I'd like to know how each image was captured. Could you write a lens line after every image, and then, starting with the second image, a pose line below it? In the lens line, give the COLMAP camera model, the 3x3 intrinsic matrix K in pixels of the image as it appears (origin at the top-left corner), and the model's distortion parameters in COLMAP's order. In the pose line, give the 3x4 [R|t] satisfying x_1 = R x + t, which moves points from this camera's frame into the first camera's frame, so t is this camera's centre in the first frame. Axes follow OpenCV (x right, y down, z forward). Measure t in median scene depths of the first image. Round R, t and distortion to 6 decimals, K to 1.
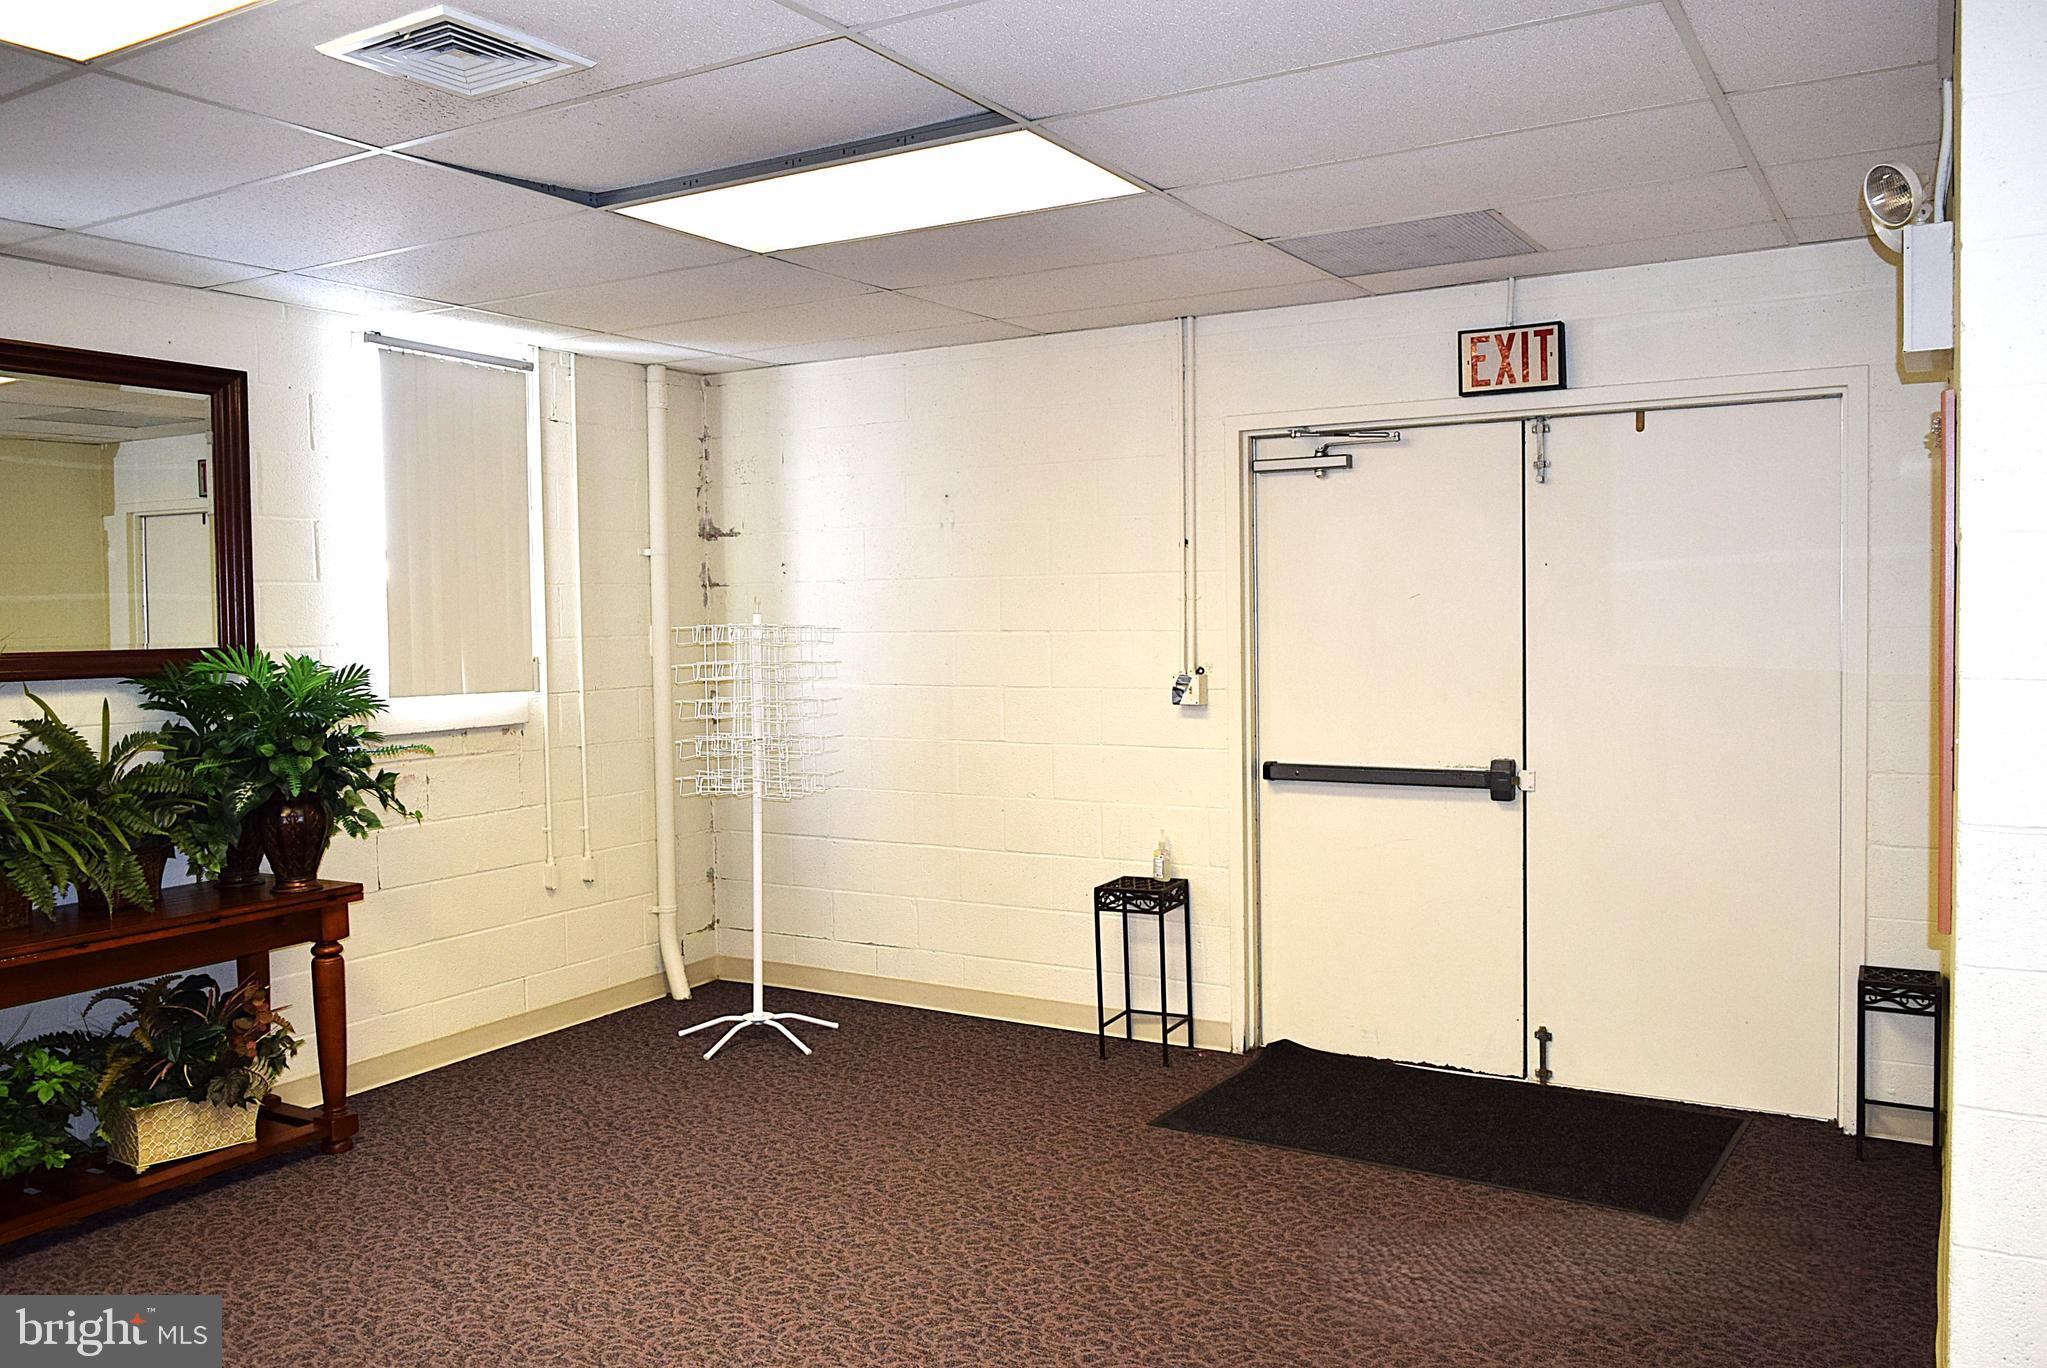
lens RADIAL K [[1595.2, 0, 1025.7], [0, 1595.2, 685.2], [0, 0, 1]] dist [-0.023328, 0.014894]
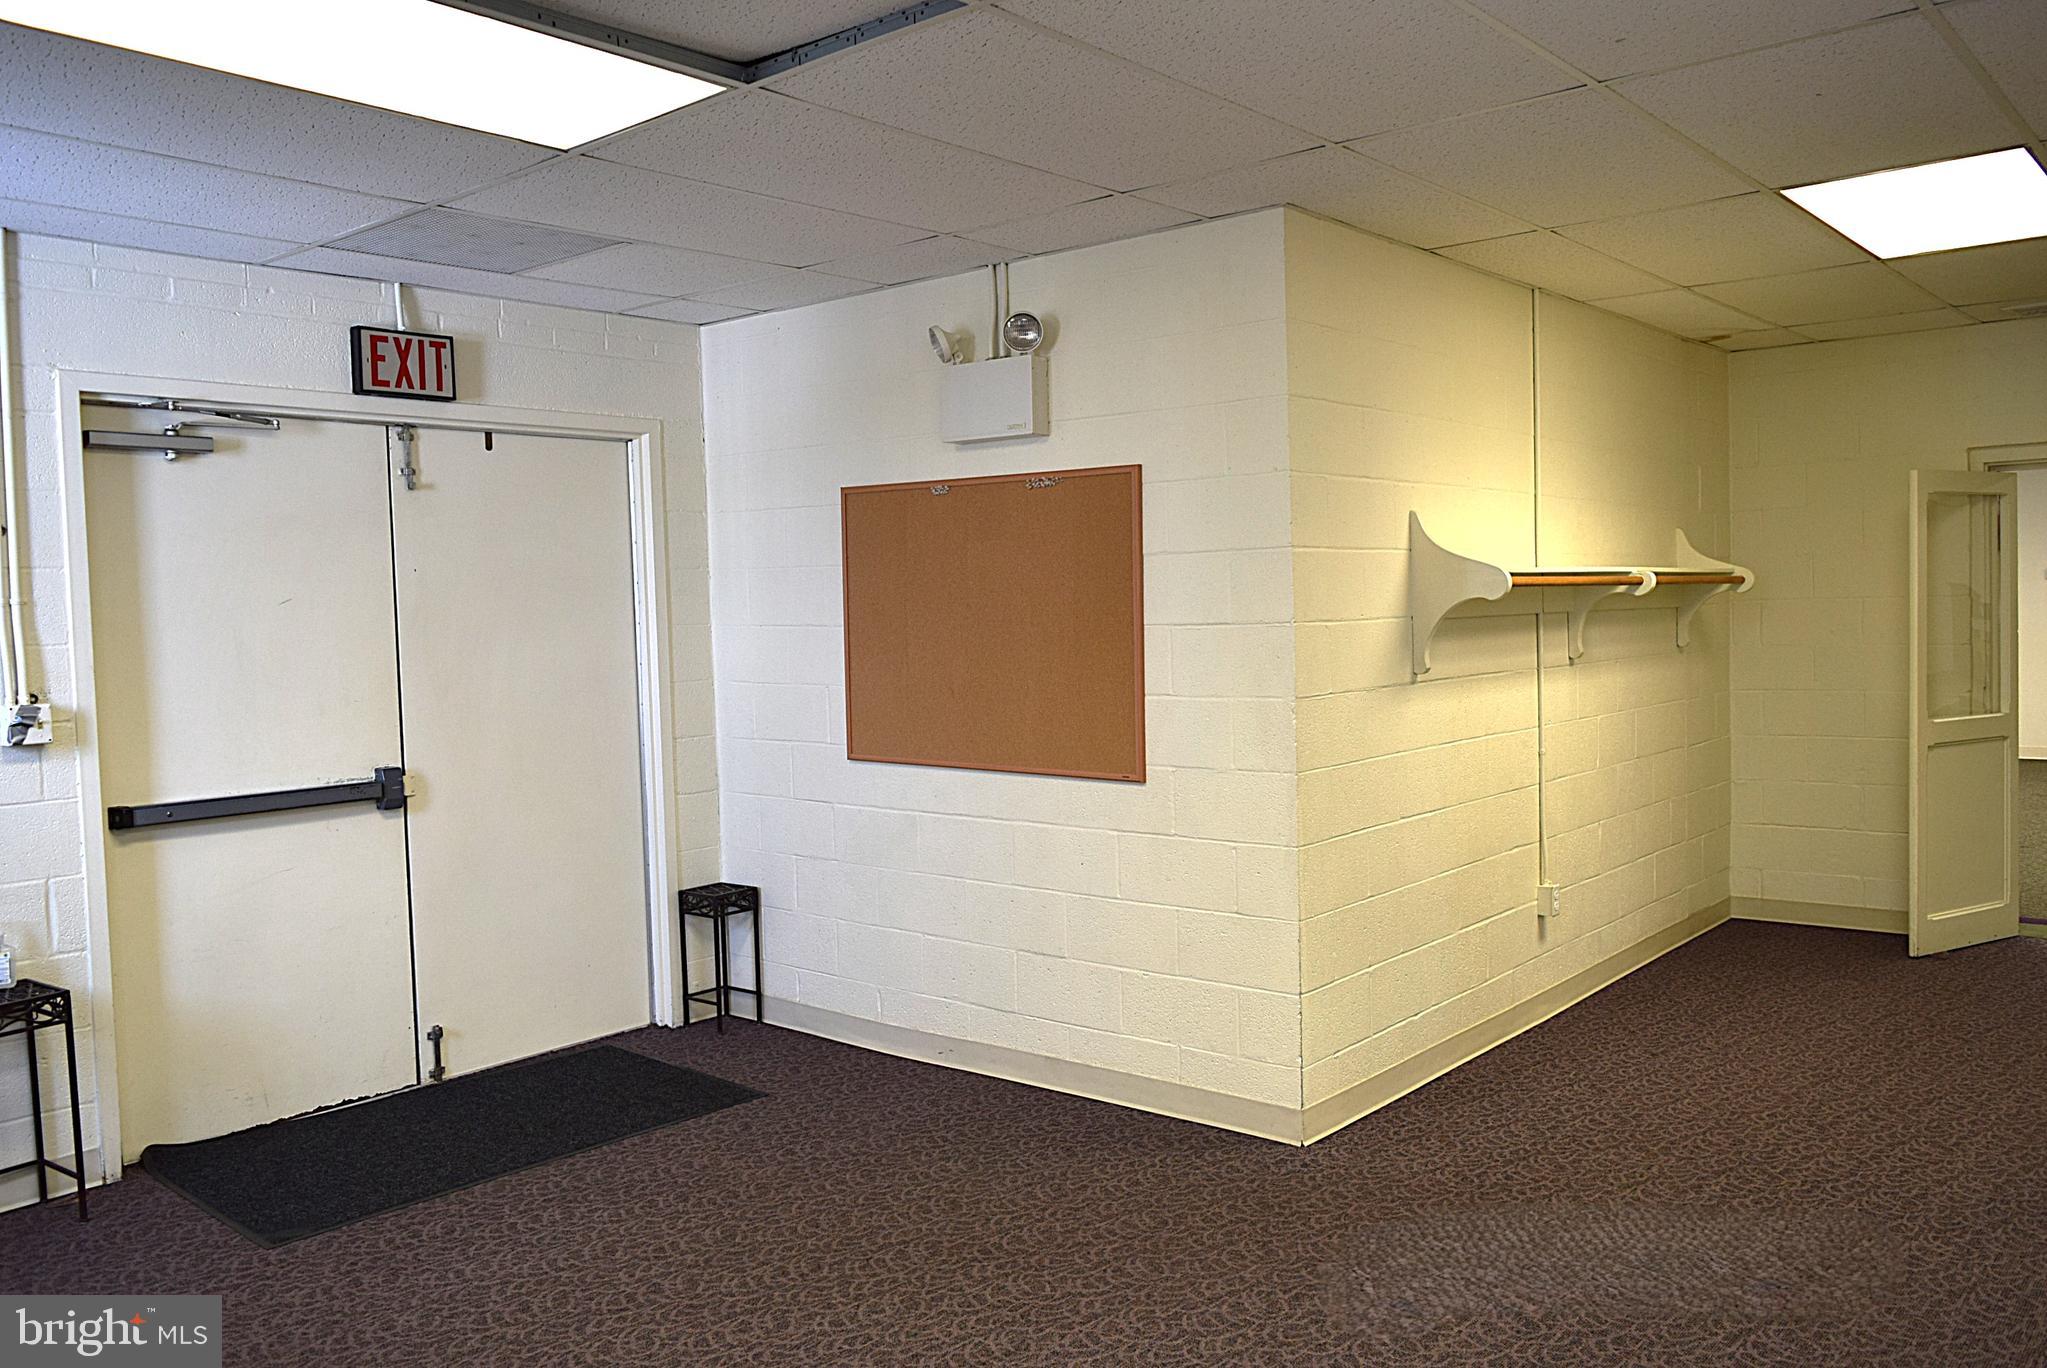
lens RADIAL K [[1595.2, 0, 1024.7], [0, 1595.2, 685.5], [0, 0, 1]] dist [-0.023328, 0.014894]
pose [[0.163290, -0.039534, 0.985786, -0.624804], [0.074130, 0.996864, 0.027699, -0.001825], [-0.983789, 0.068554, 0.165709, 0.462341]]
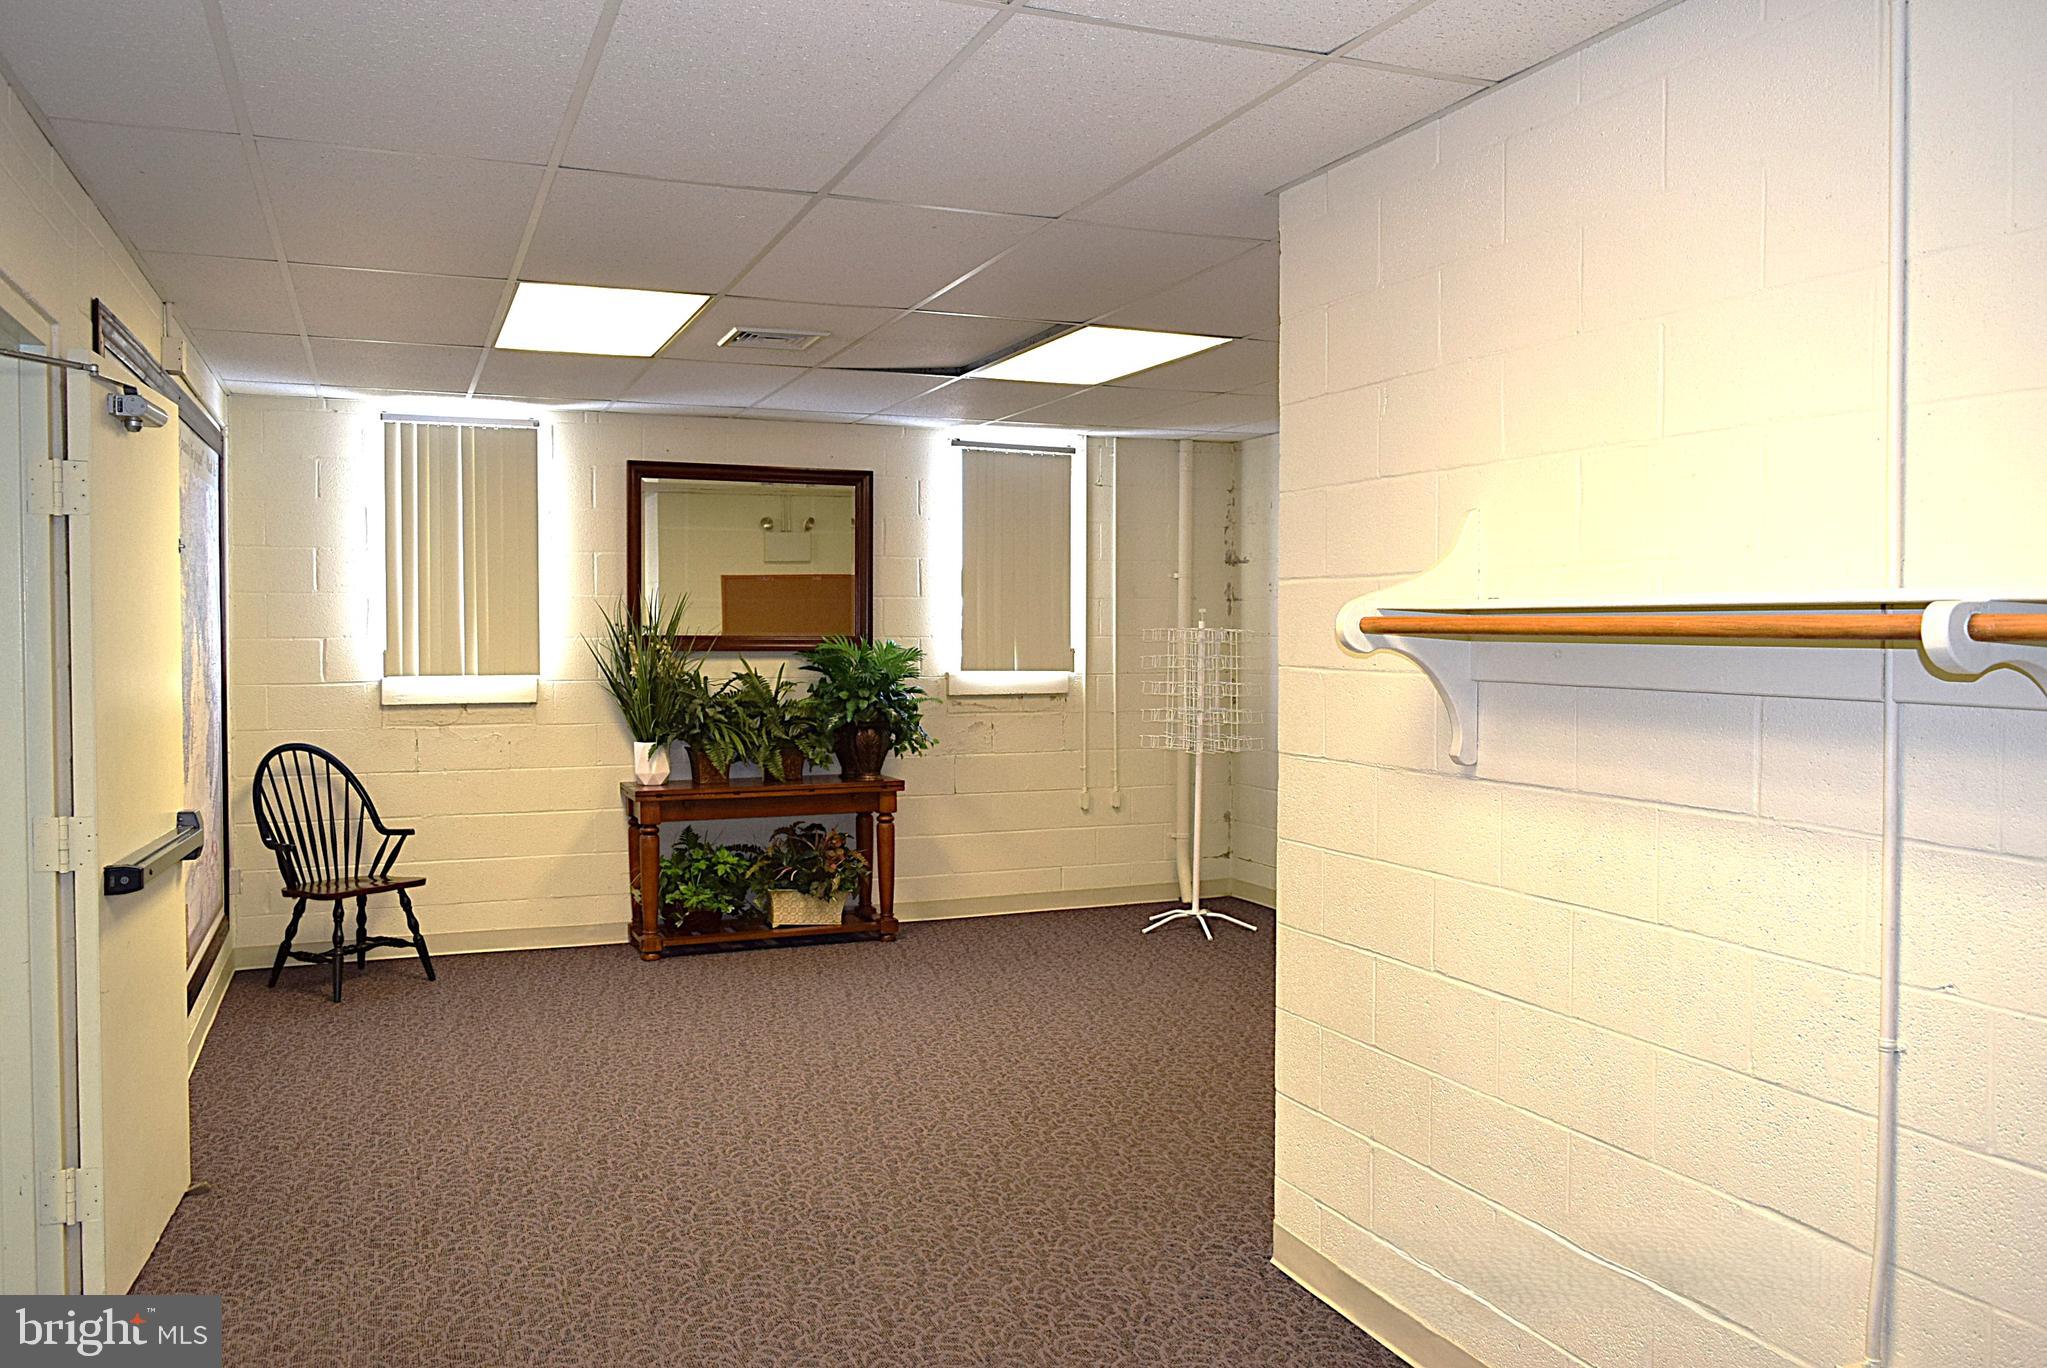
lens RADIAL K [[1595.2, 0, 1023.3], [0, 1595.2, 679.0], [0, 0, 1]] dist [-0.023328, 0.014894]
pose [[0.795758, 0.034984, -0.604603, 0.632536], [-0.040770, 0.999160, 0.004155, 0.007364], [0.604241, 0.021343, 0.796516, -0.227962]]
